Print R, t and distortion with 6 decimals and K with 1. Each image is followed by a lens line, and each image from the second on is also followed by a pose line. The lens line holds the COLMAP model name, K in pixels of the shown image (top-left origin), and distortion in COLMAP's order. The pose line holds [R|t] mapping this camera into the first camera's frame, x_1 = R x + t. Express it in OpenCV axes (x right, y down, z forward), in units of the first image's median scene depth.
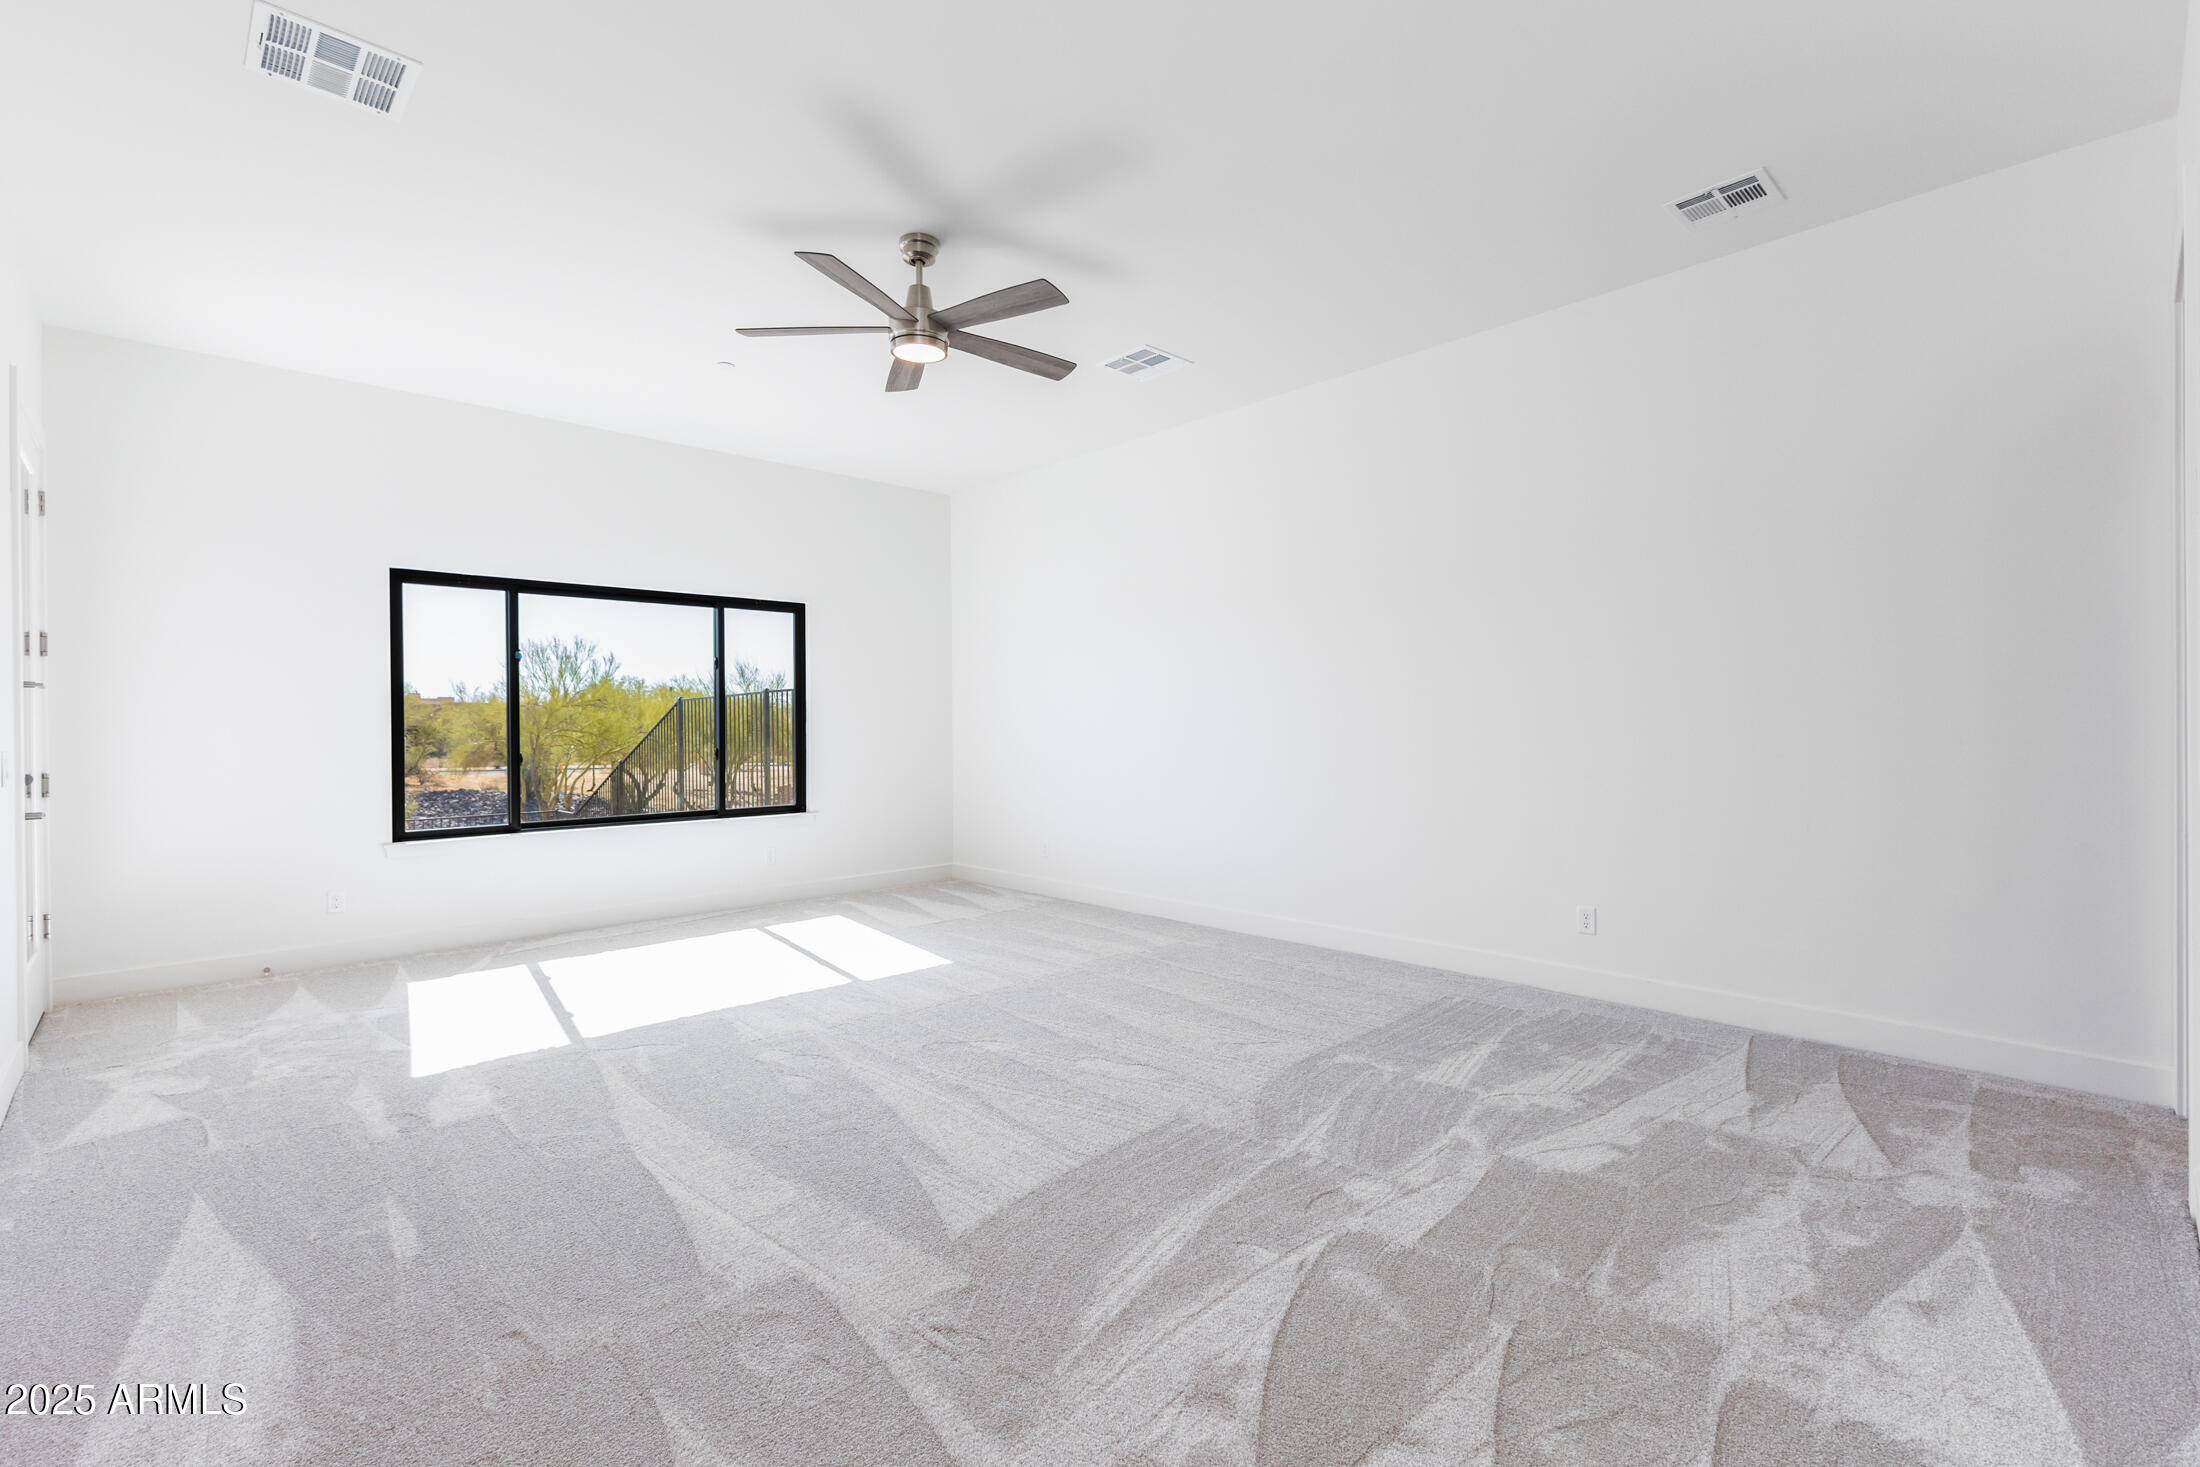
lens RADIAL K [[994.3, 0, 1100.0], [0, 994.3, 733.5], [0, 0, 1]] dist [0.011557, -0.000323]
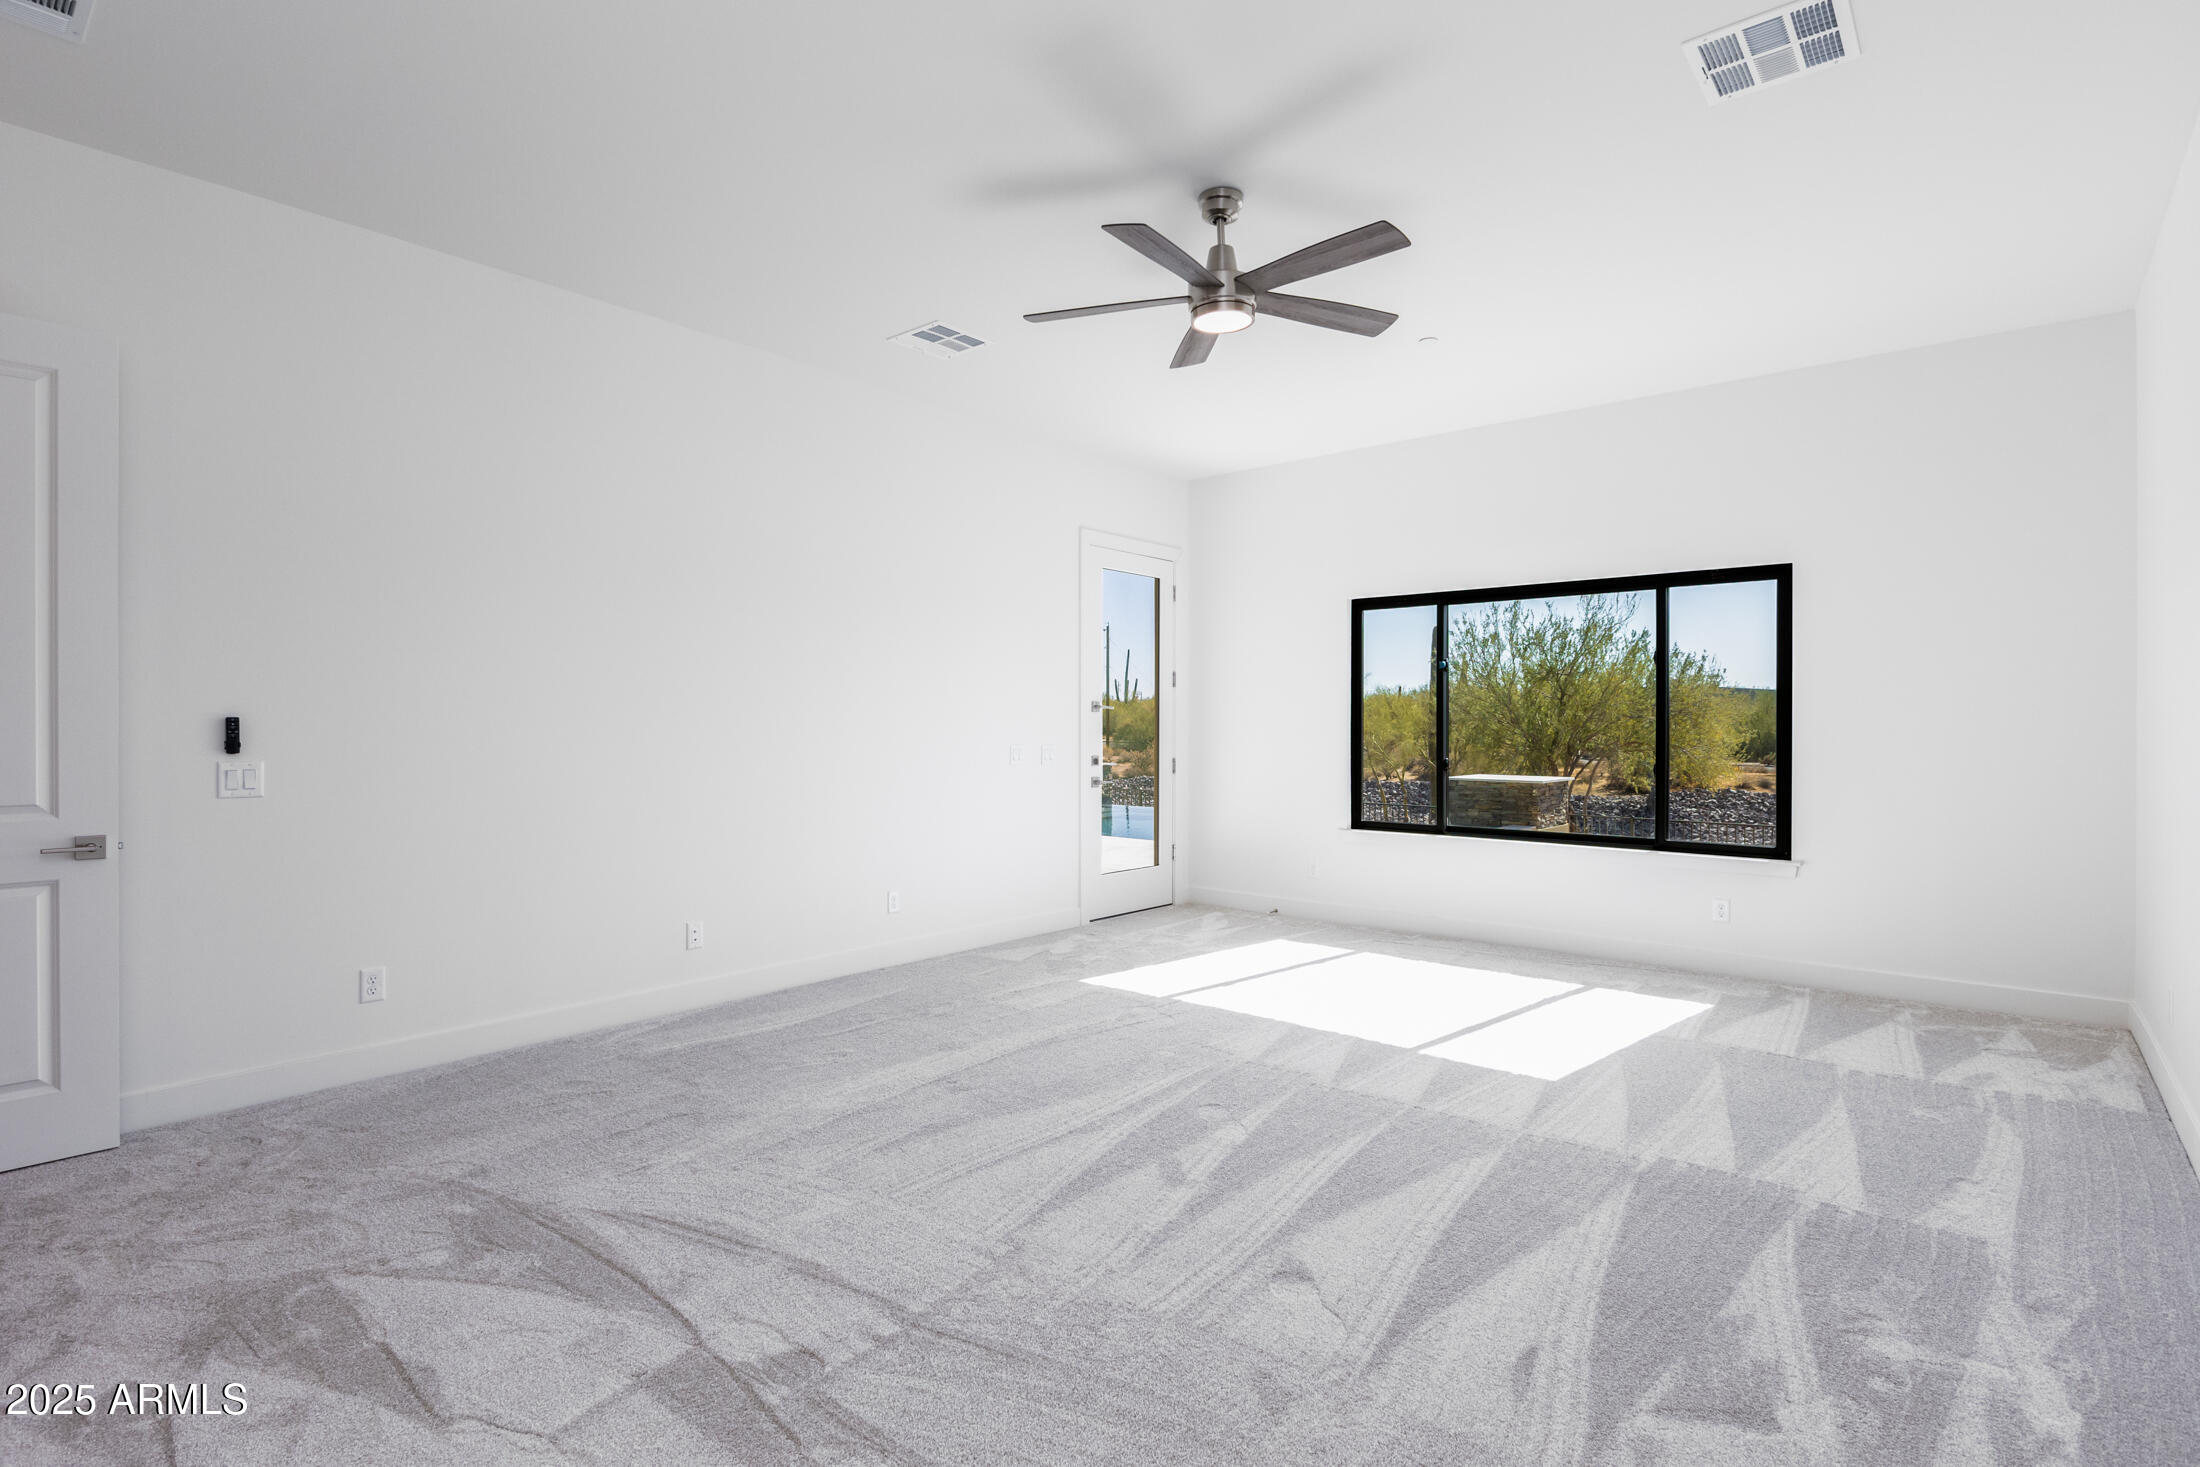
lens RADIAL K [[1082.2, 0, 1100.0], [0, 1082.2, 733.5], [0, 0, 1]] dist [0.012015, -0.000079]
pose [[0.086627, 0.017489, -0.996087, 0.533478], [-0.010874, 0.999803, 0.016609, -0.022335], [0.996181, 0.009392, 0.086801, 0.561560]]
